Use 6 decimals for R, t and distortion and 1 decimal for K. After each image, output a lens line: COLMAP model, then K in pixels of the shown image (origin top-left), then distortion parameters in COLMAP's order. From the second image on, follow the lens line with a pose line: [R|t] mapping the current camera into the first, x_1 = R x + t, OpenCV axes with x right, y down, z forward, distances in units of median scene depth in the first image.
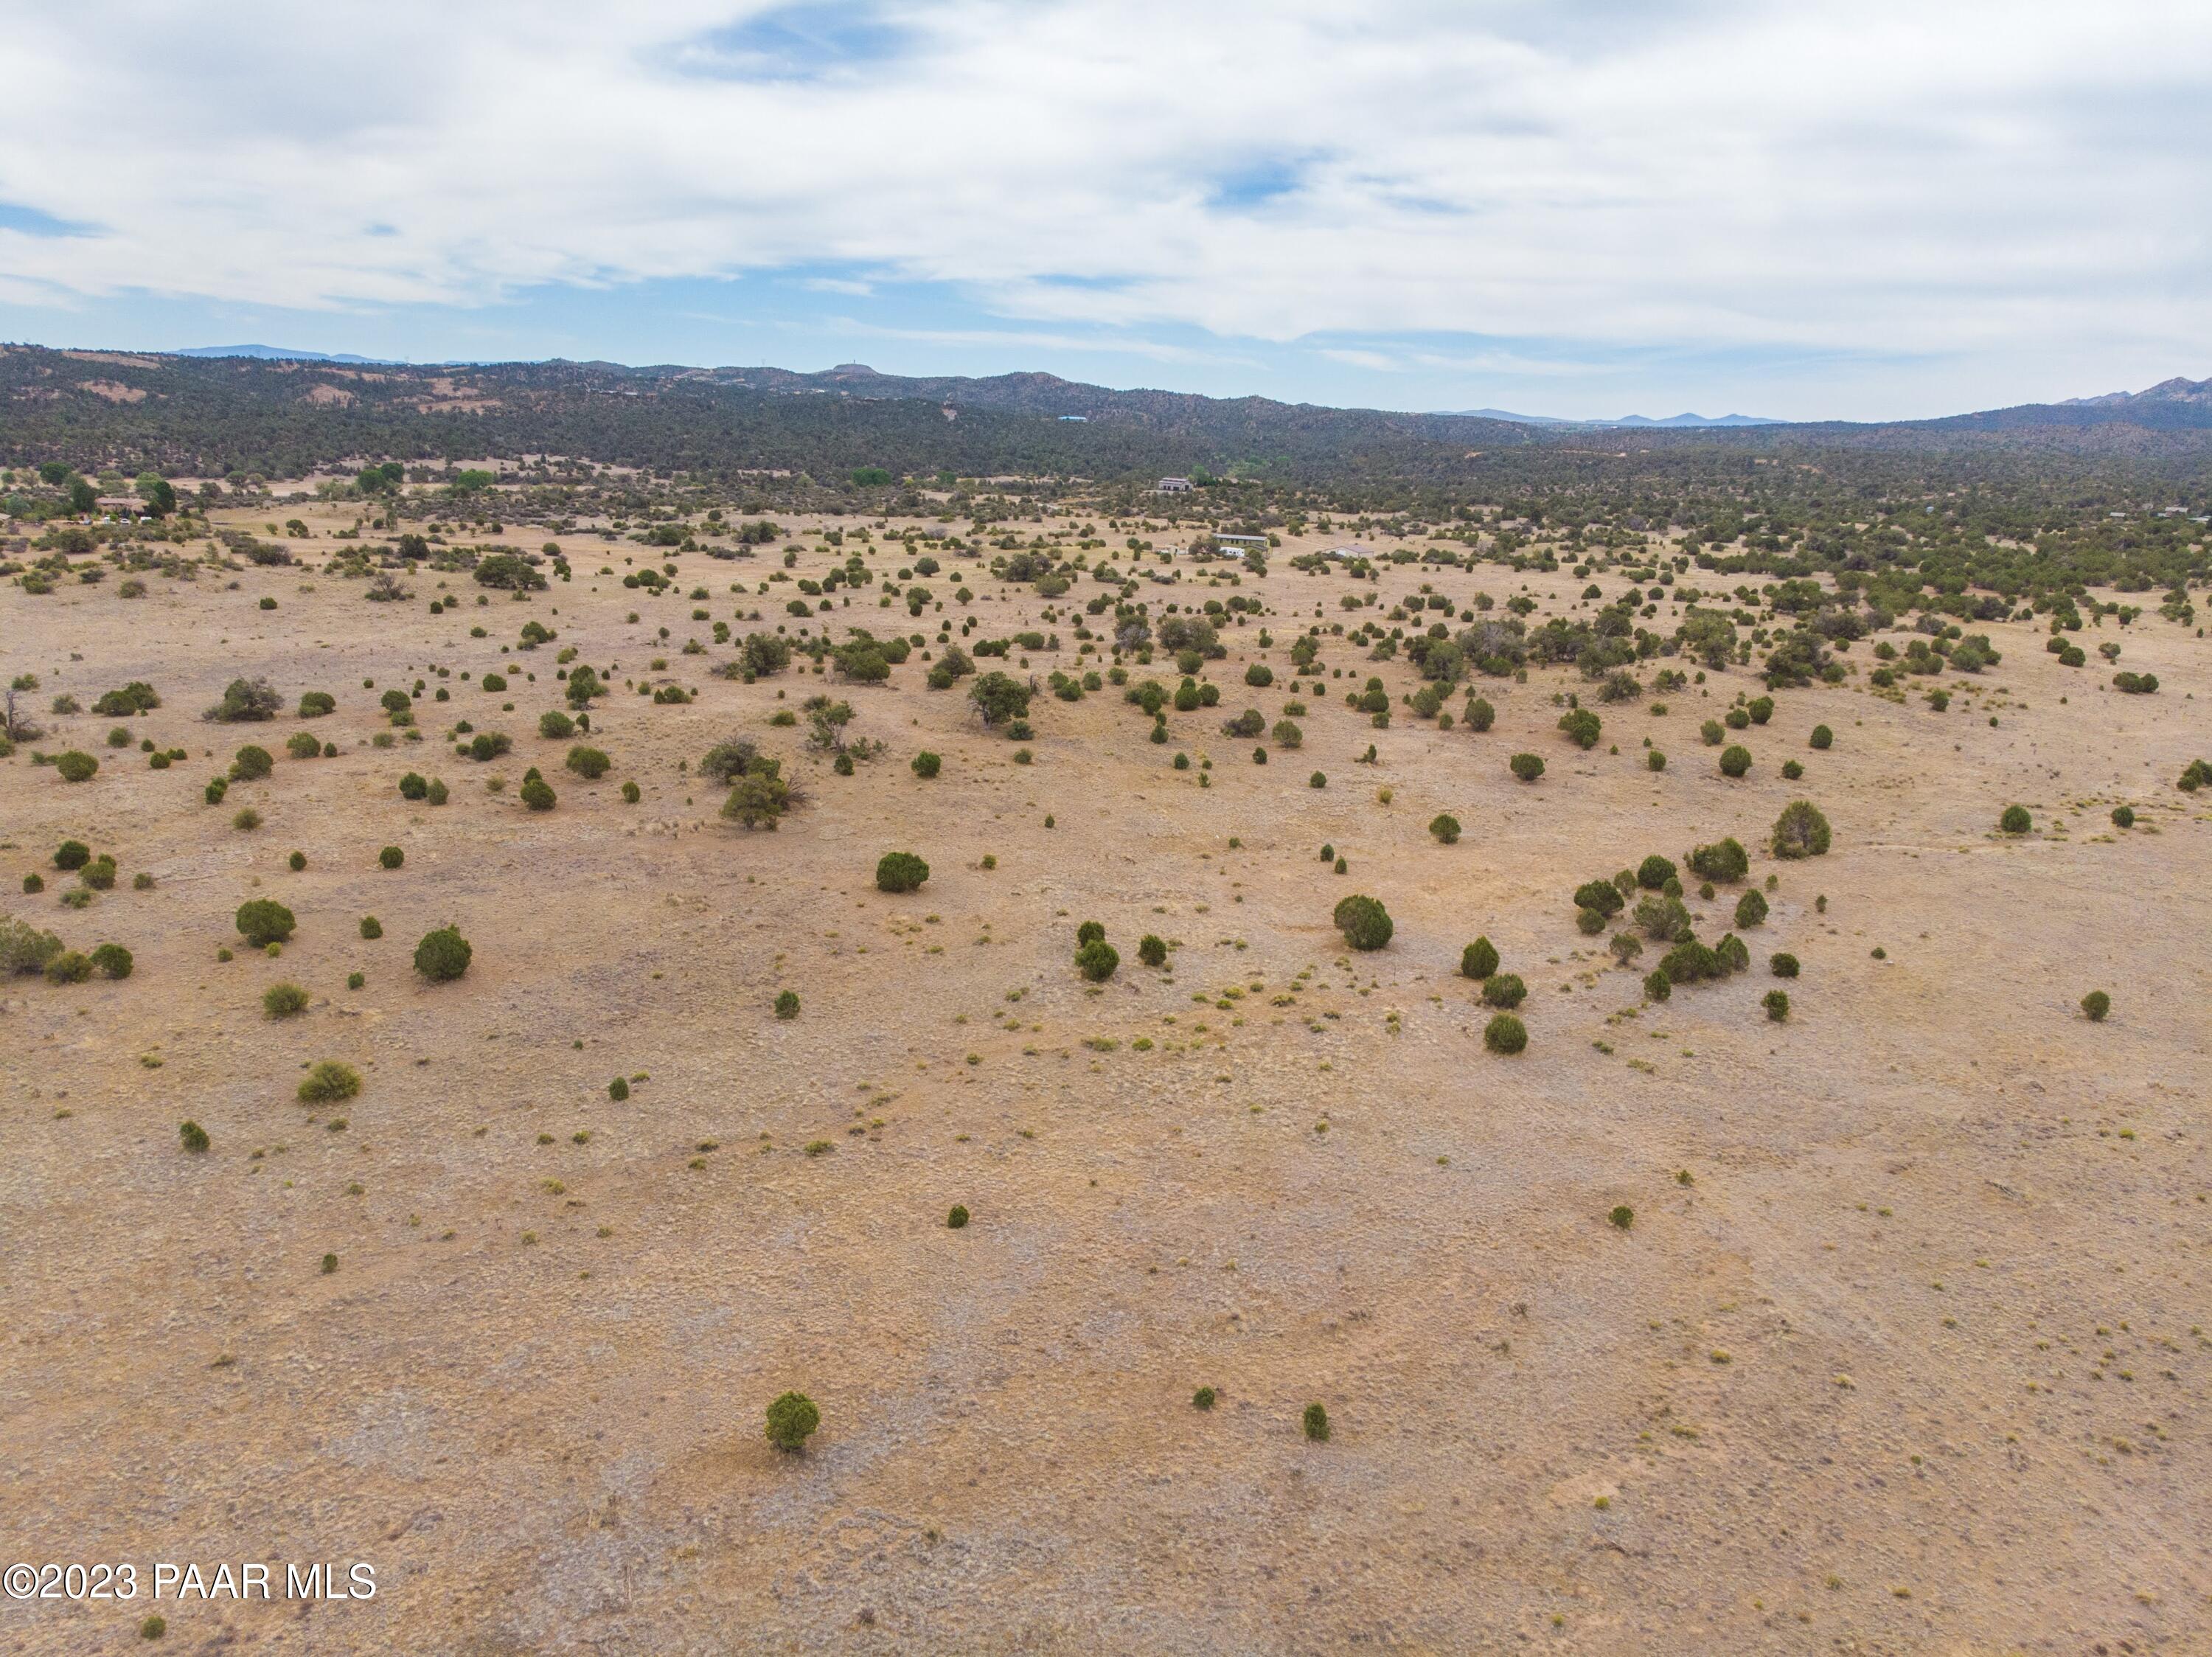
lens RADIAL K [[1622.7, 0, 1106.0], [0, 1622.7, 828.5], [0, 0, 1]] dist [-0.002071, 0.010108]
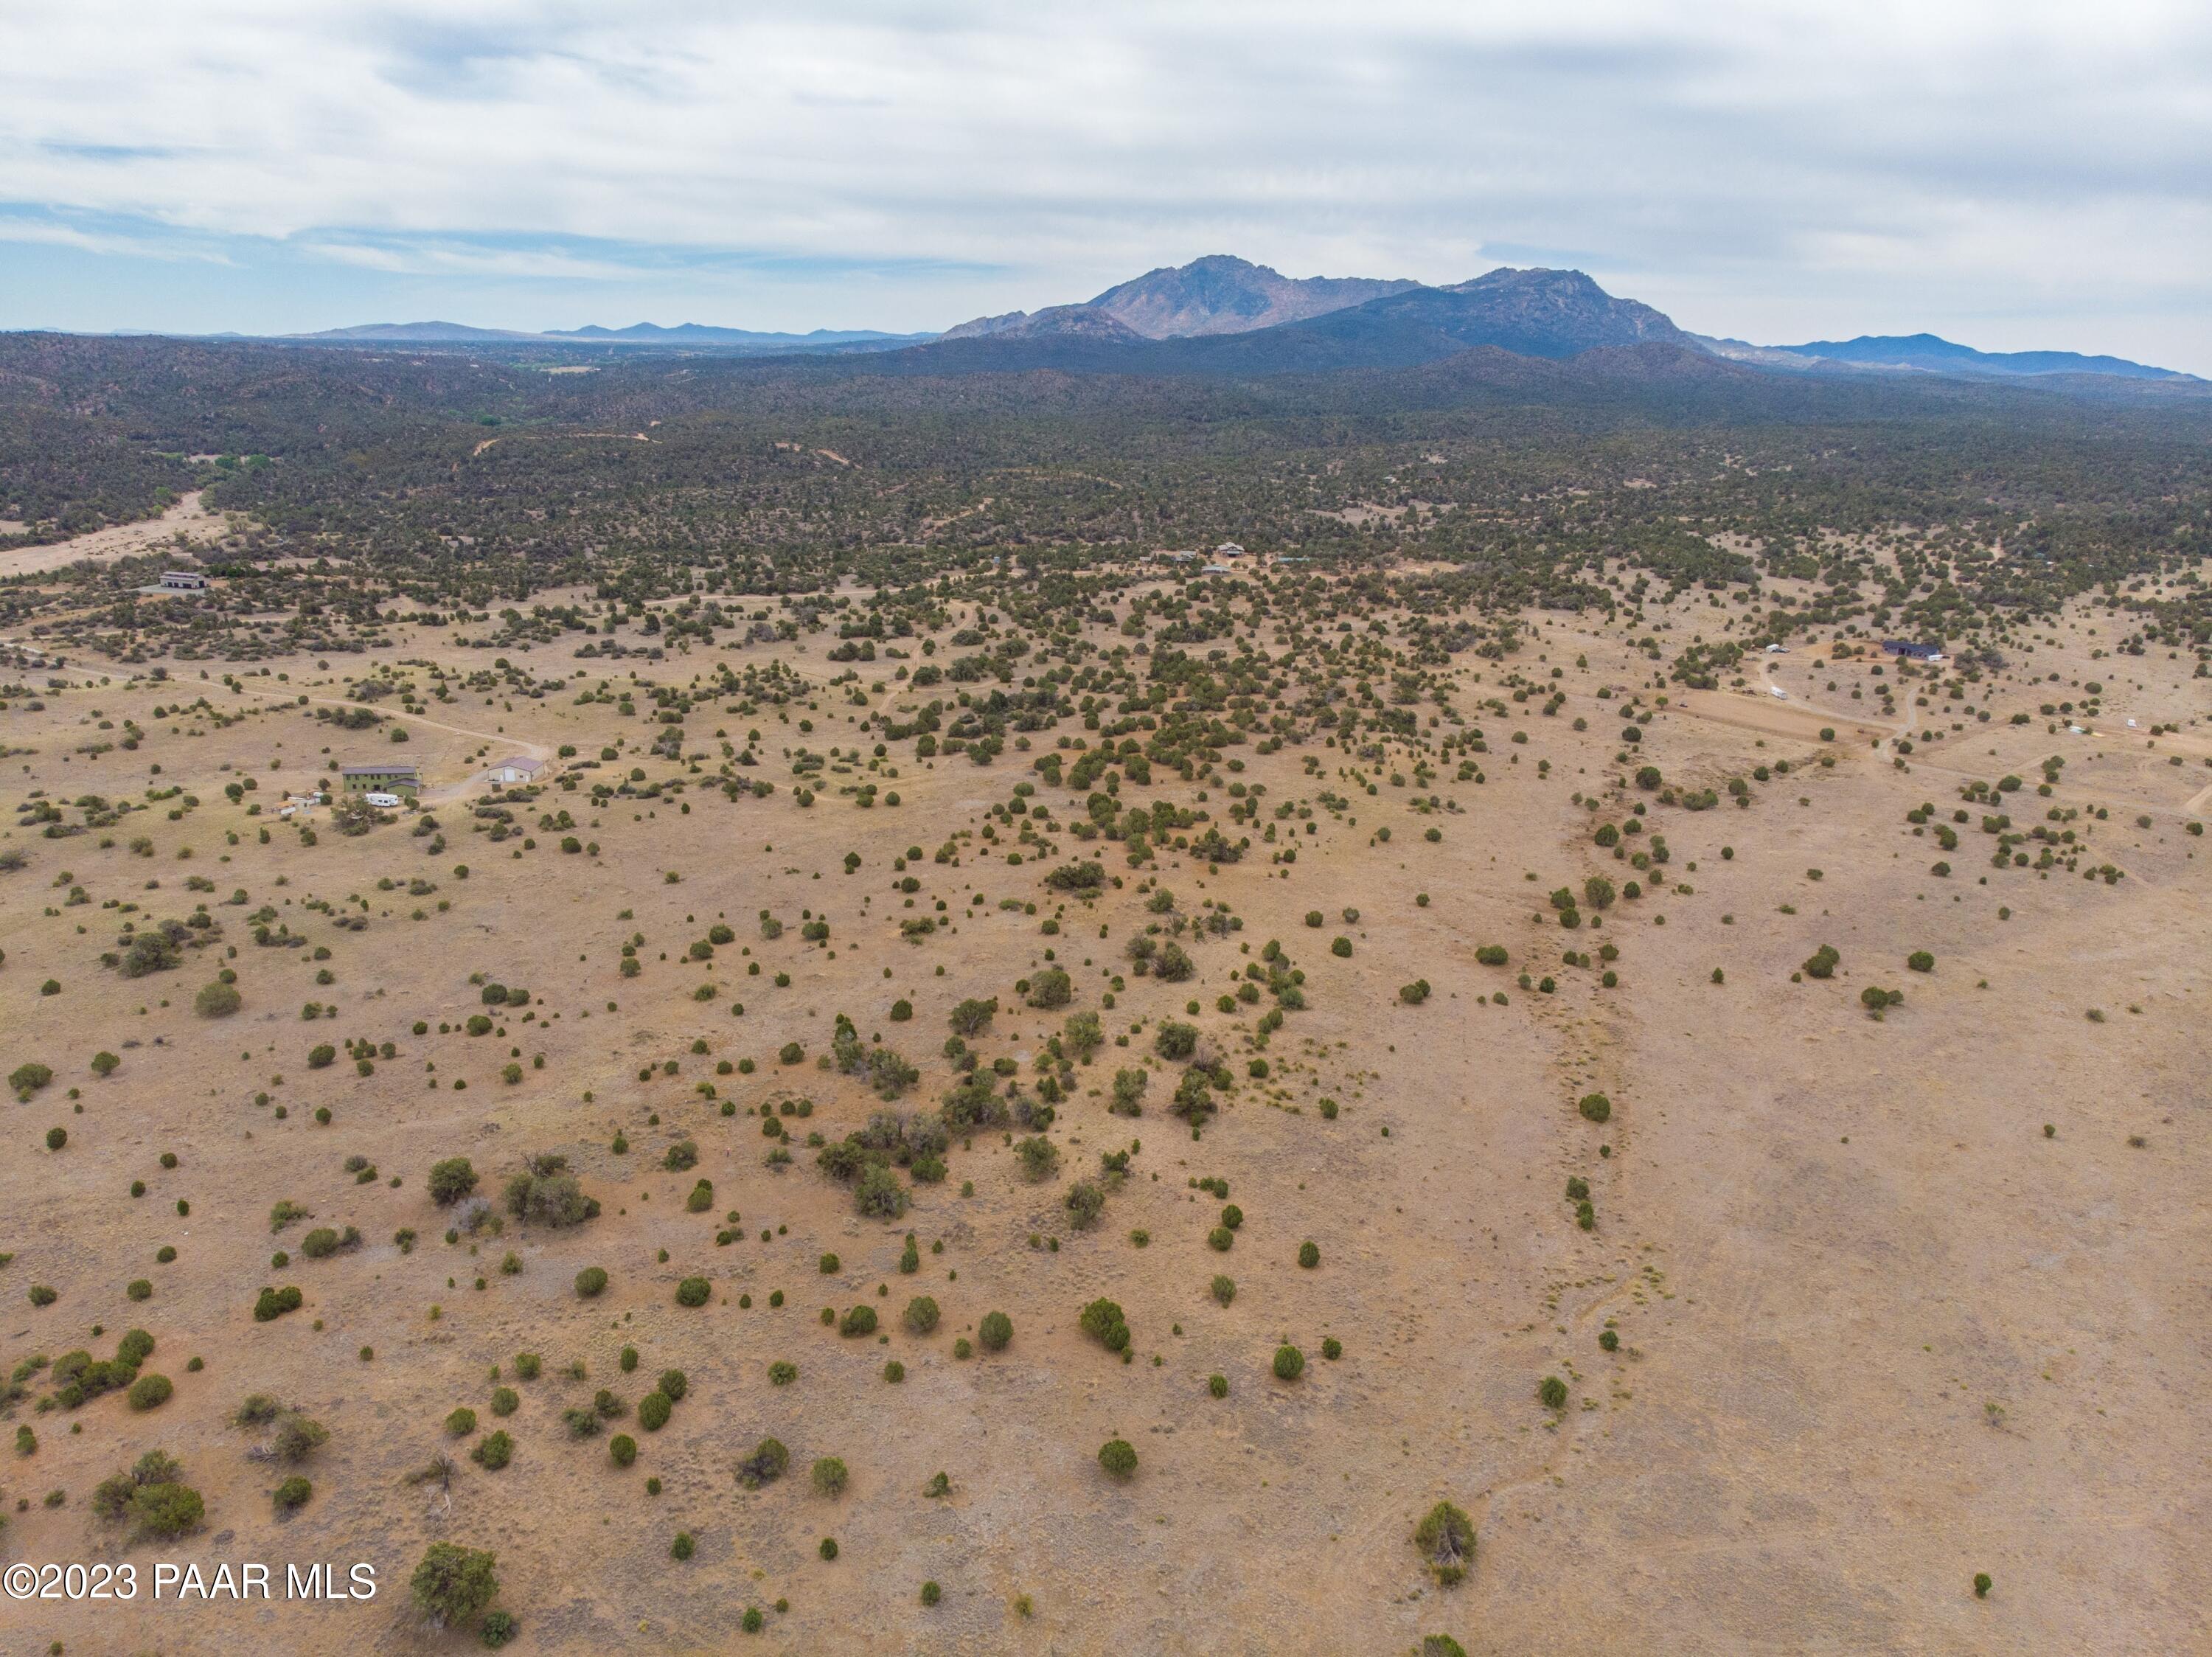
lens RADIAL K [[1625.0, 0, 1106.0], [0, 1625.0, 828.5], [0, 0, 1]] dist [-0.001802, -0.000283]
pose [[0.824378, -0.169274, 0.540137, -0.142278], [0.139716, 0.985563, 0.095627, -0.396494], [-0.548526, -0.003367, 0.836127, 0.223910]]
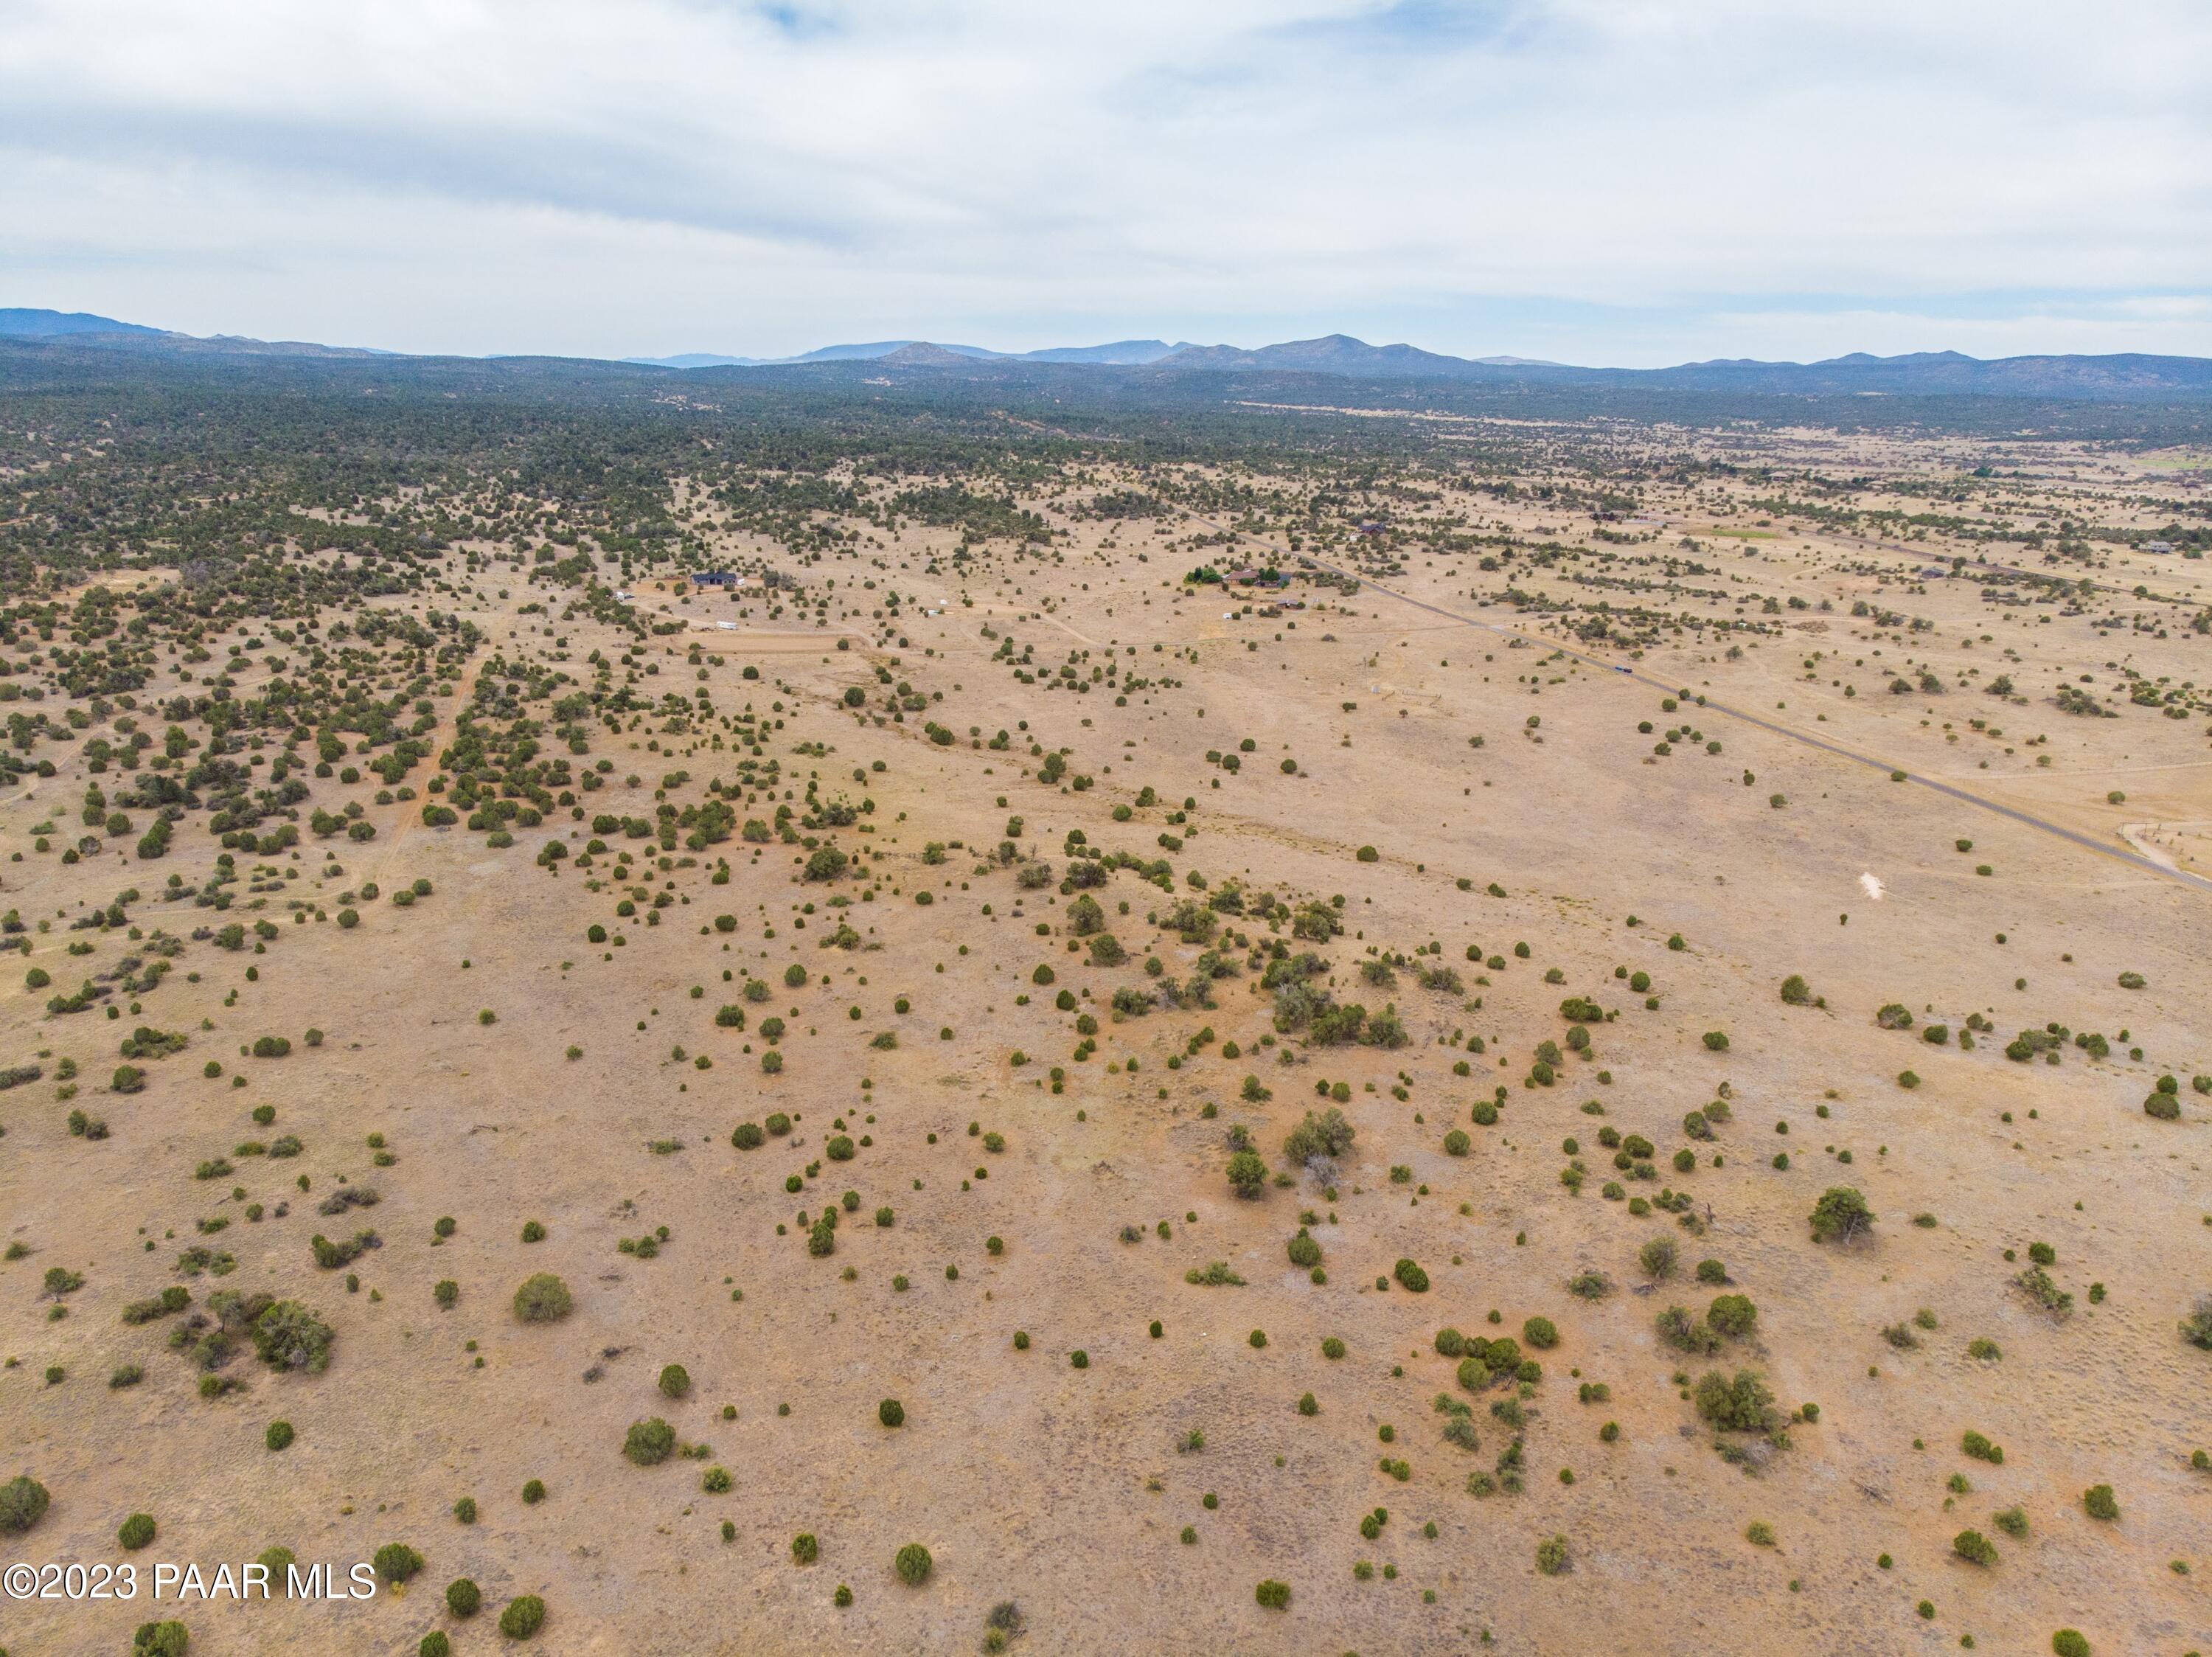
lens RADIAL K [[1625.0, 0, 1106.0], [0, 1625.0, 828.5], [0, 0, 1]] dist [-0.001802, -0.000283]
pose [[-0.122896, -0.310854, 0.942479, -0.840779], [0.225316, 0.916138, 0.331547, -0.698410], [-0.966504, 0.253101, -0.042549, 1.316486]]
